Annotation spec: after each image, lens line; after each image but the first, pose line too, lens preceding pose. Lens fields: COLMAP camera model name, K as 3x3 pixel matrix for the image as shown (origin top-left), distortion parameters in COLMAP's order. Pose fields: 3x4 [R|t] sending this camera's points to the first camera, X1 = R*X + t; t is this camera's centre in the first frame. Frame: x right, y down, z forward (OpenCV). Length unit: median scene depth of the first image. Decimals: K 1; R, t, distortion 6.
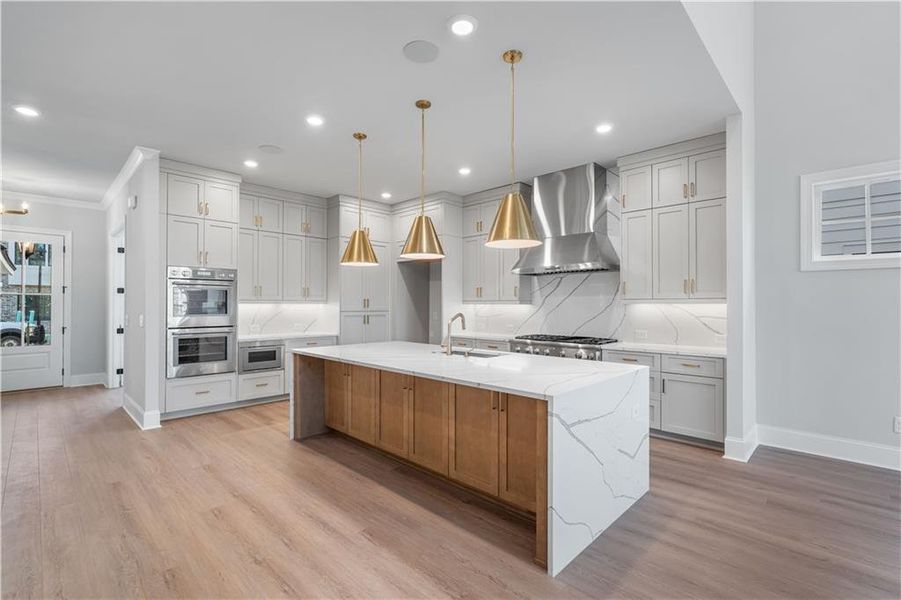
lens RADIAL K [[408.4, 0, 450.5], [0, 408.4, 300.0], [0, 0, 1]] dist [-0.006881, 0.000194]
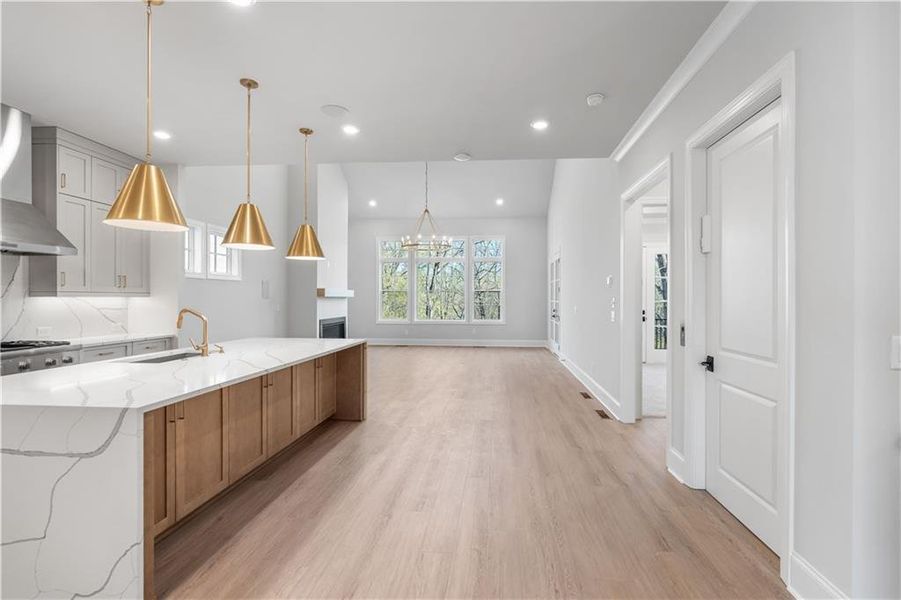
lens RADIAL K [[413.6, 0, 450.1], [0, 413.6, 305.5], [0, 0, 1]] dist [-0.002094, 0.000107]
pose [[-0.607125, -0.018349, 0.794395, -0.918697], [-0.014336, 0.999824, 0.012137, 0.005803], [-0.794477, -0.004020, -0.607281, 1.007515]]
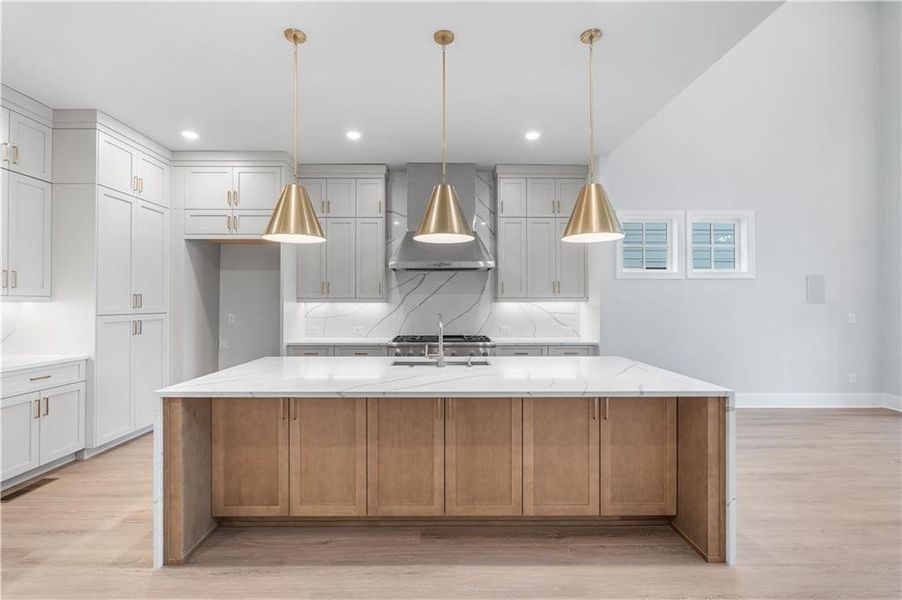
lens RADIAL K [[408.9, 0, 451.0], [0, 408.9, 300.0], [0, 0, 1]] dist [-0.006881, 0.000194]
pose [[0.709920, 0.003033, 0.704276, -0.491406], [-0.007062, 0.999971, 0.002813, 0.001917], [-0.704247, -0.006971, 0.709921, 0.382595]]
